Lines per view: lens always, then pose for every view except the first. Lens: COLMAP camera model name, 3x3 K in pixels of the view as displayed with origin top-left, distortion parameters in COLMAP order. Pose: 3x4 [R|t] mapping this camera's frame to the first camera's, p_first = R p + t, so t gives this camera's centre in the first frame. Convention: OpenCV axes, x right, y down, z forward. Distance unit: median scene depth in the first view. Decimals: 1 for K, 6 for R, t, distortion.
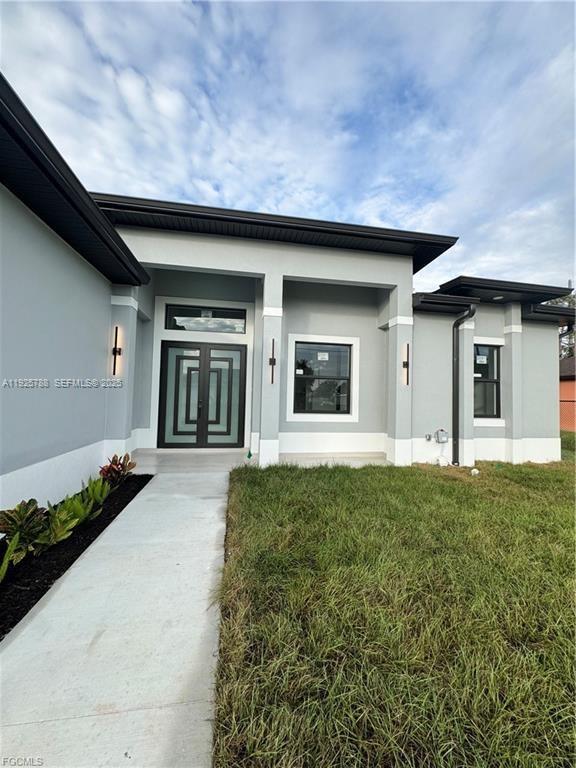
lens RADIAL K [[309.4, 0, 288.0], [0, 309.4, 384.0], [0, 0, 1]] dist [-0.000215, -0.000016]
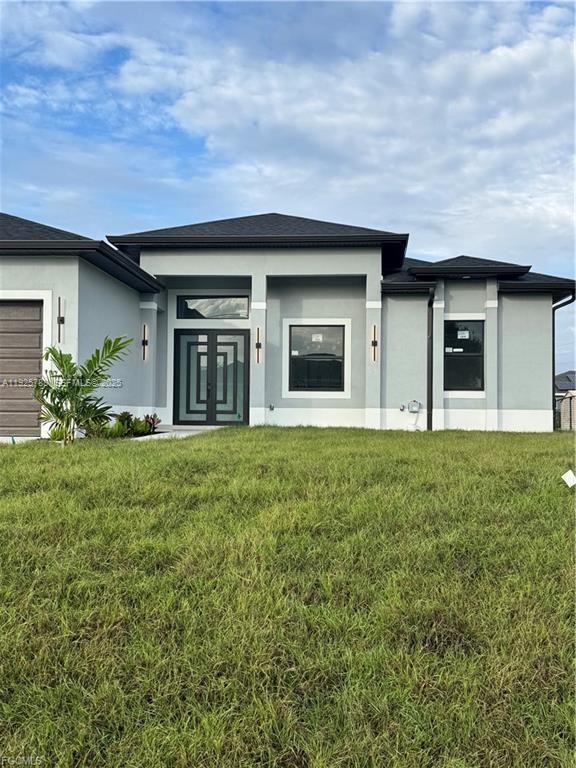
lens RADIAL K [[823.1, 0, 288.0], [0, 823.1, 384.0], [0, 0, 1]] dist [0.108026, -0.017599]
pose [[0.969907, -0.026436, -0.242036, 0.711731], [0.025063, 0.999648, -0.008751, 0.094516], [0.242182, 0.002422, 0.970228, -1.807853]]
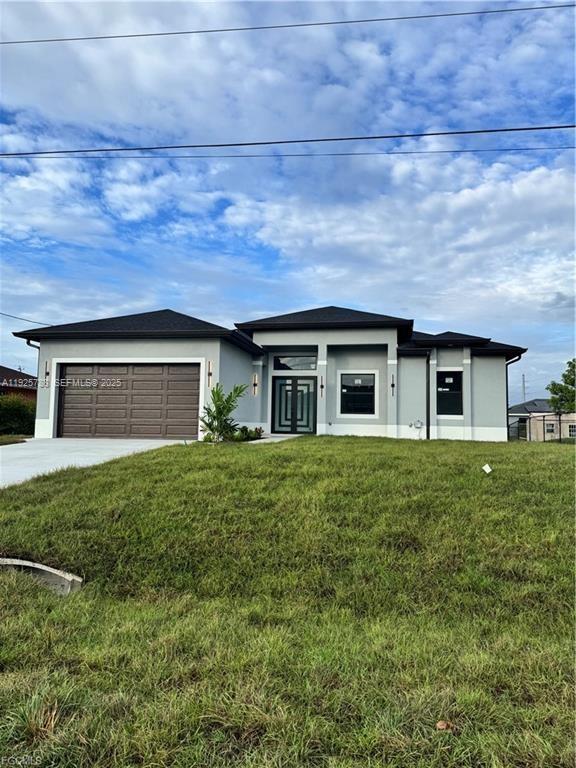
lens RADIAL K [[537.1, 0, 288.0], [0, 537.1, 384.0], [0, 0, 1]] dist [0.158005, -0.209023]
pose [[0.939370, -0.034627, -0.341153, 0.798706], [0.018442, 0.998550, -0.050573, 0.073986], [0.342410, 0.041216, 0.938646, -2.044086]]
